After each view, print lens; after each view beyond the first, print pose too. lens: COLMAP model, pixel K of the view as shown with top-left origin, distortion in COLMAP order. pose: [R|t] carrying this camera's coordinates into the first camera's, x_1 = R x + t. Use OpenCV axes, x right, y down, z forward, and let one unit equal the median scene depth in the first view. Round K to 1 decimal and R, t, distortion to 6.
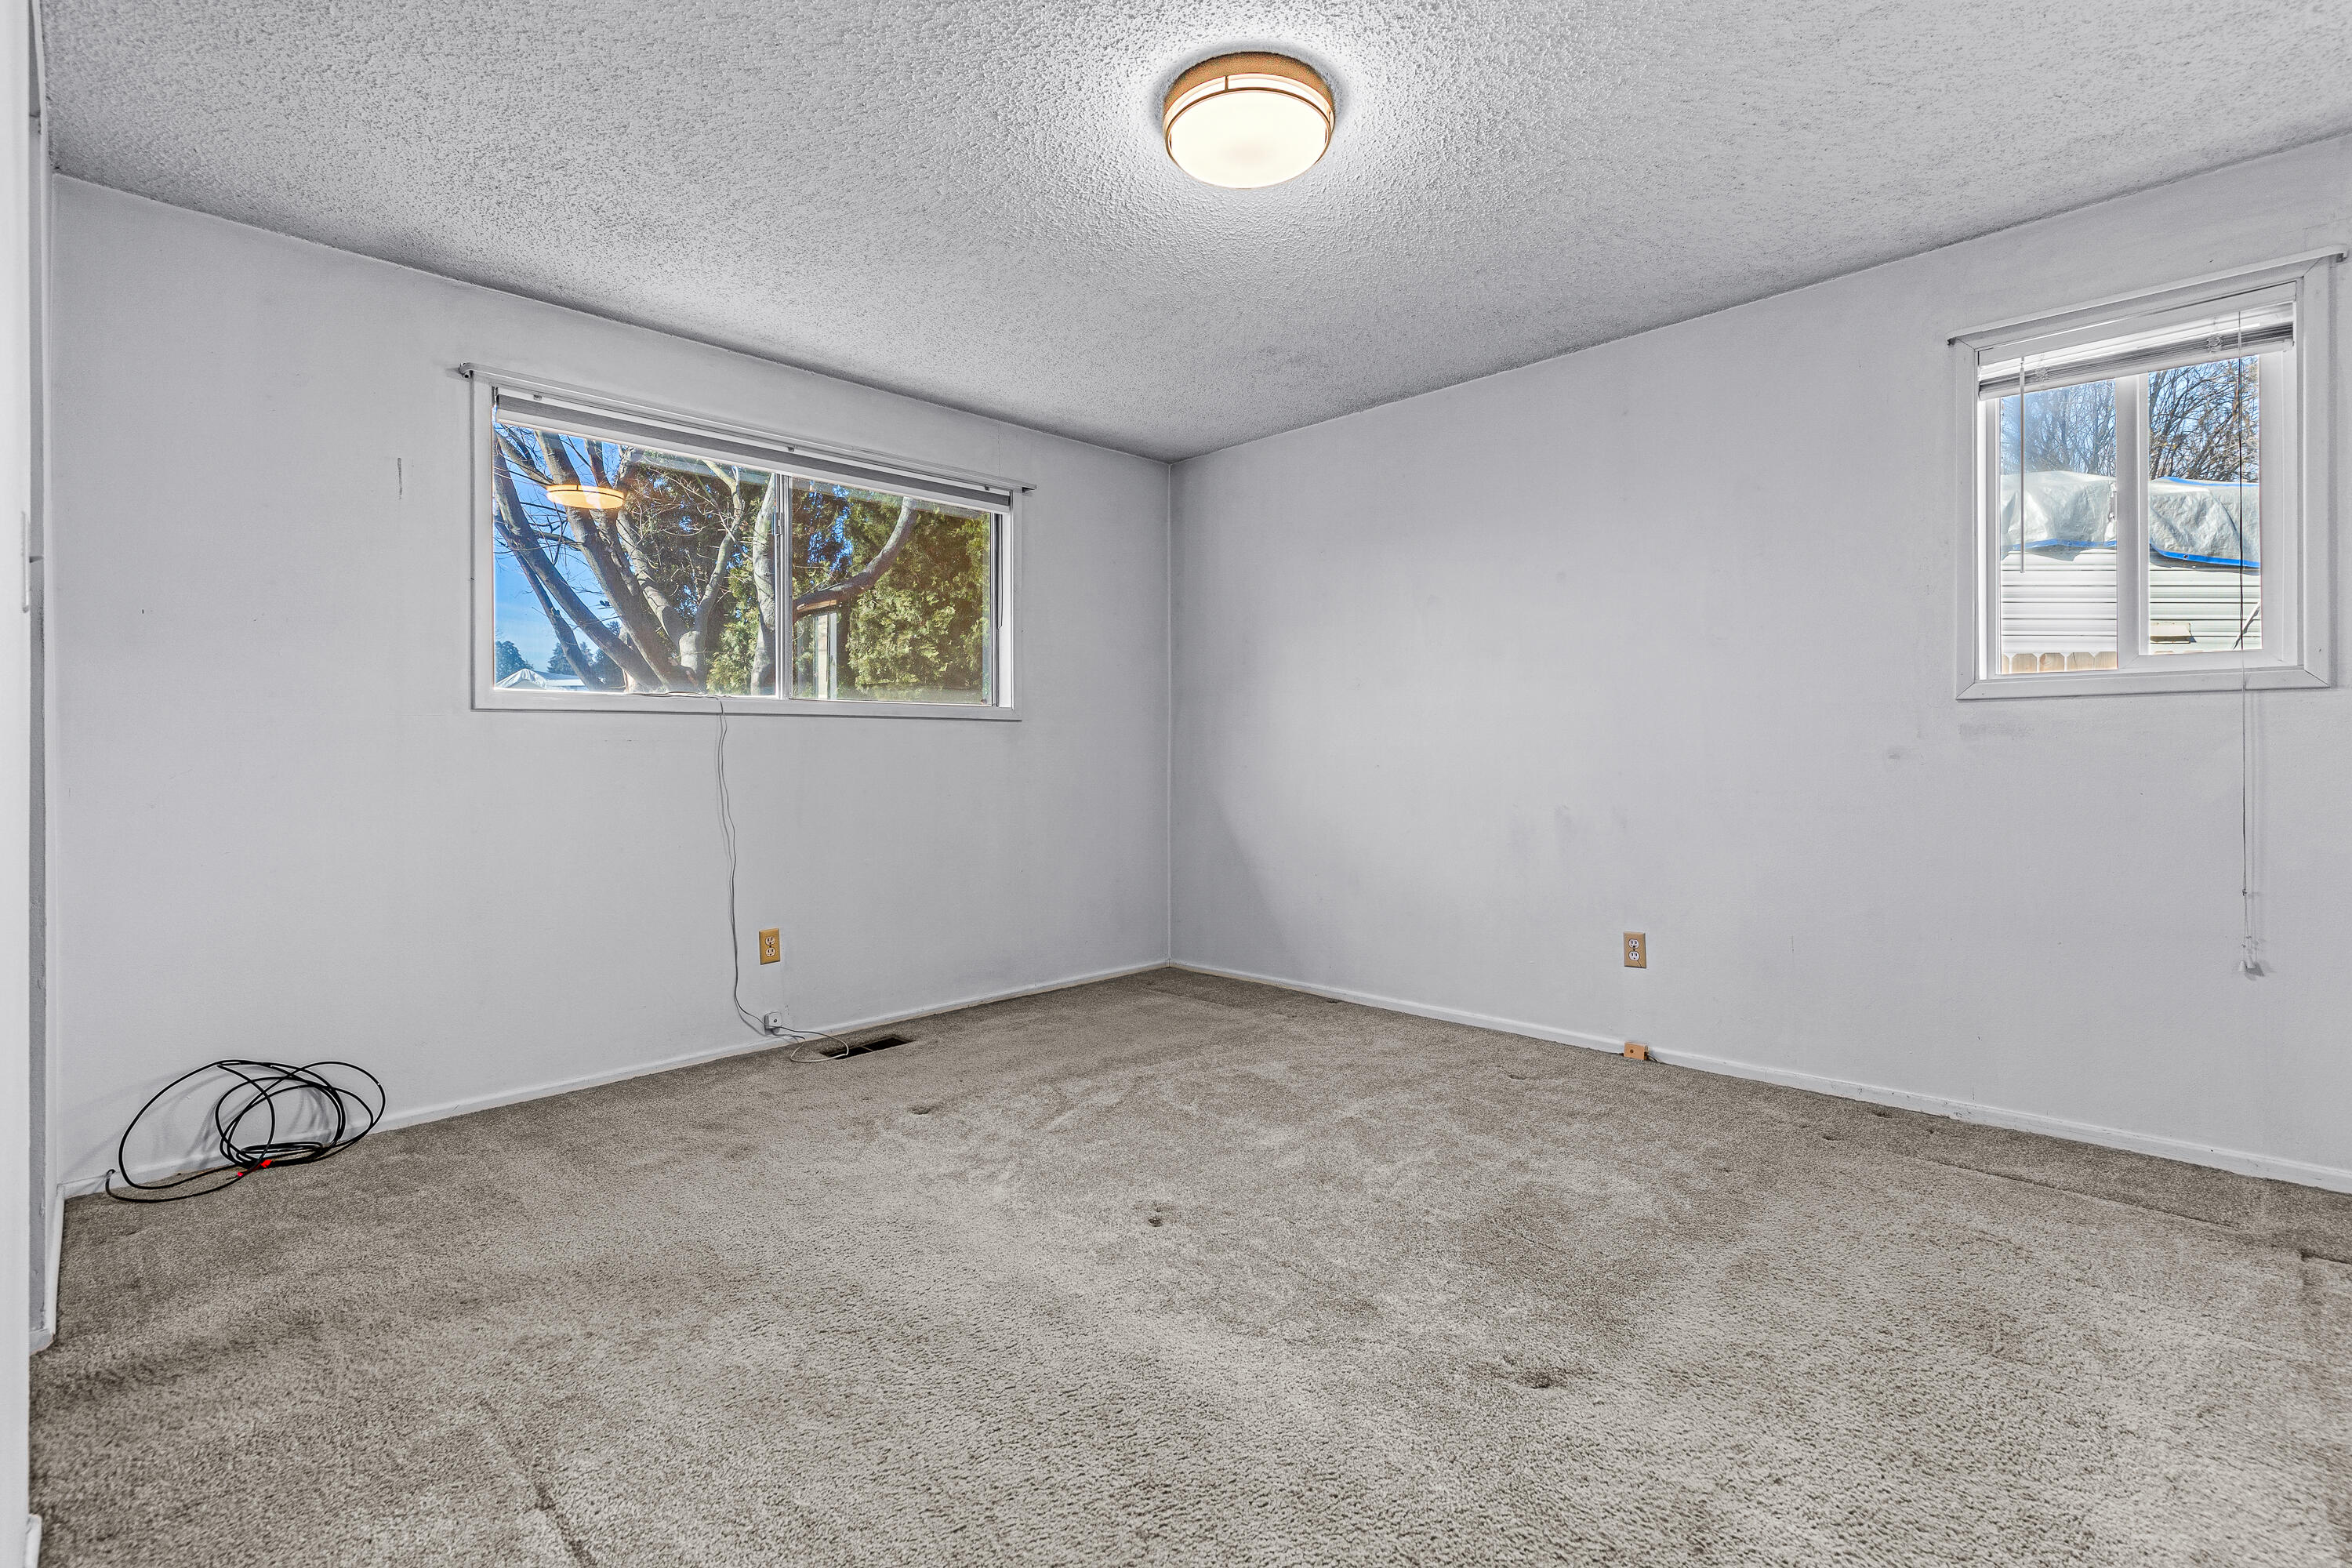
lens RADIAL K [[1085.5, 0, 1175.1], [0, 1085.5, 760.6], [0, 0, 1]] dist [0.009241, -0.002858]
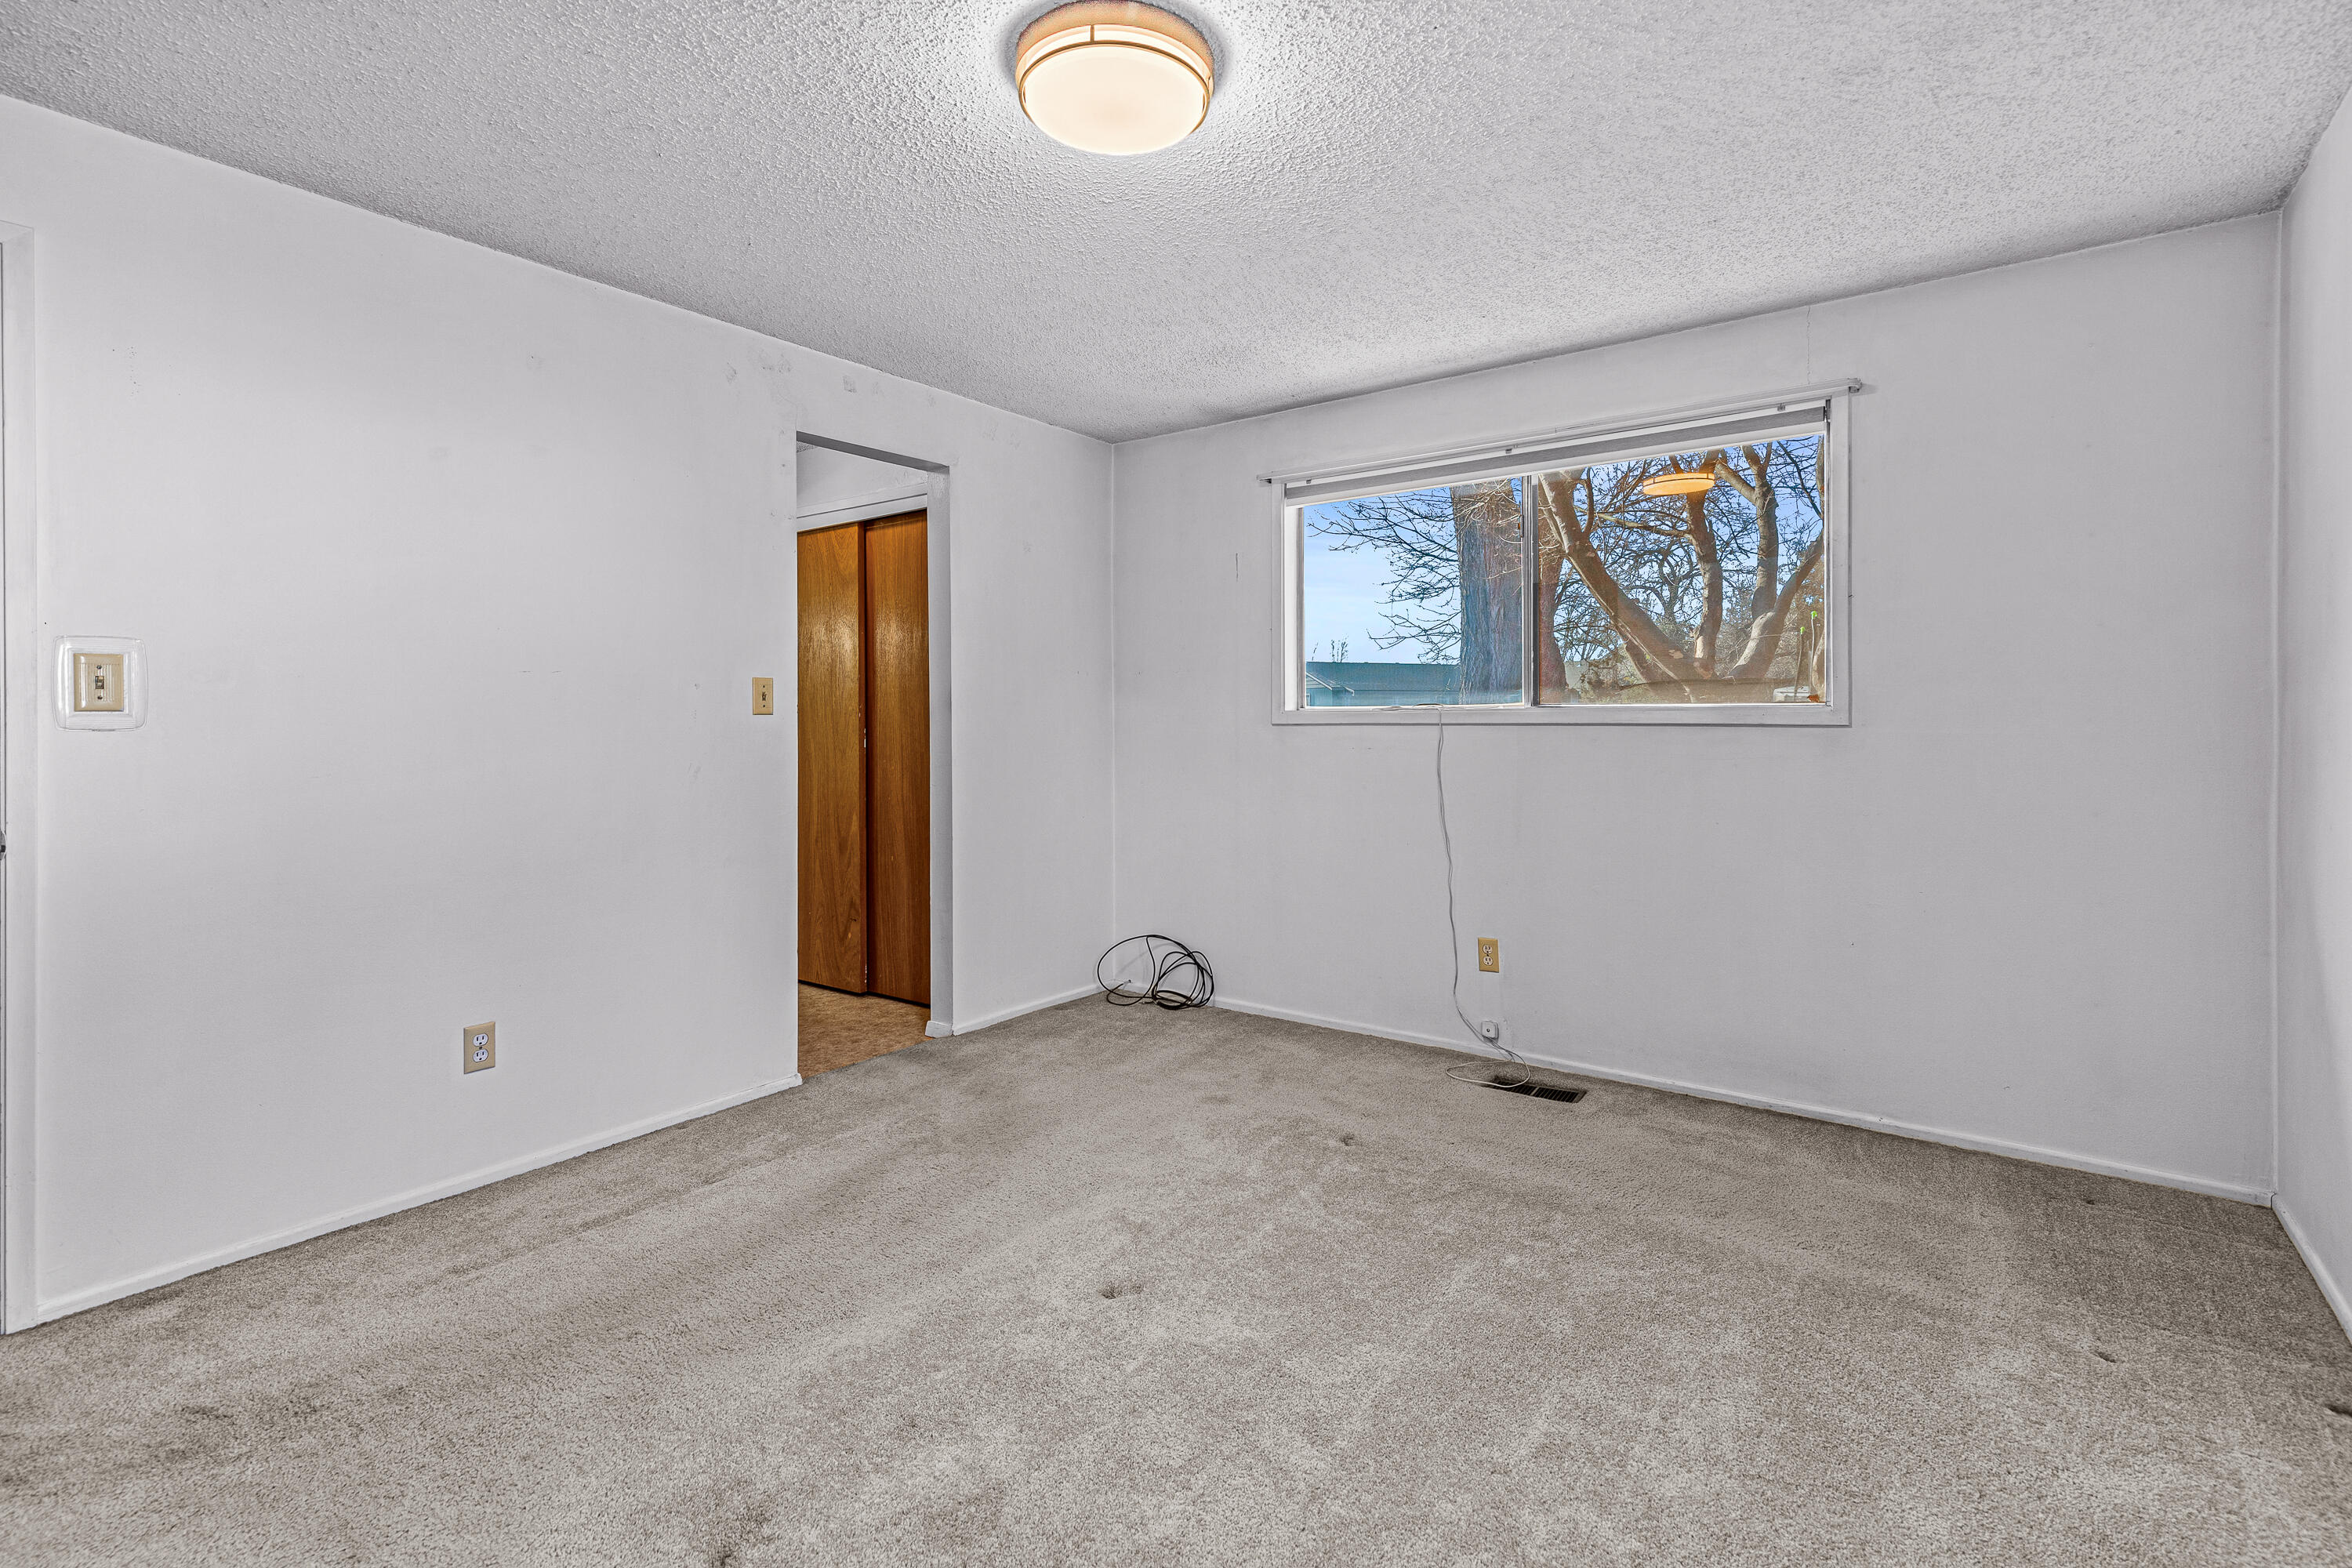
lens RADIAL K [[1085.5, 0, 1174.7], [0, 1085.5, 734.5], [0, 0, 1]] dist [0.009241, -0.002858]
pose [[0.138369, 0.025782, -0.990045, 0.622712], [-0.001369, 0.999665, 0.025841, -0.063191], [0.990380, -0.002221, 0.138358, 0.620074]]
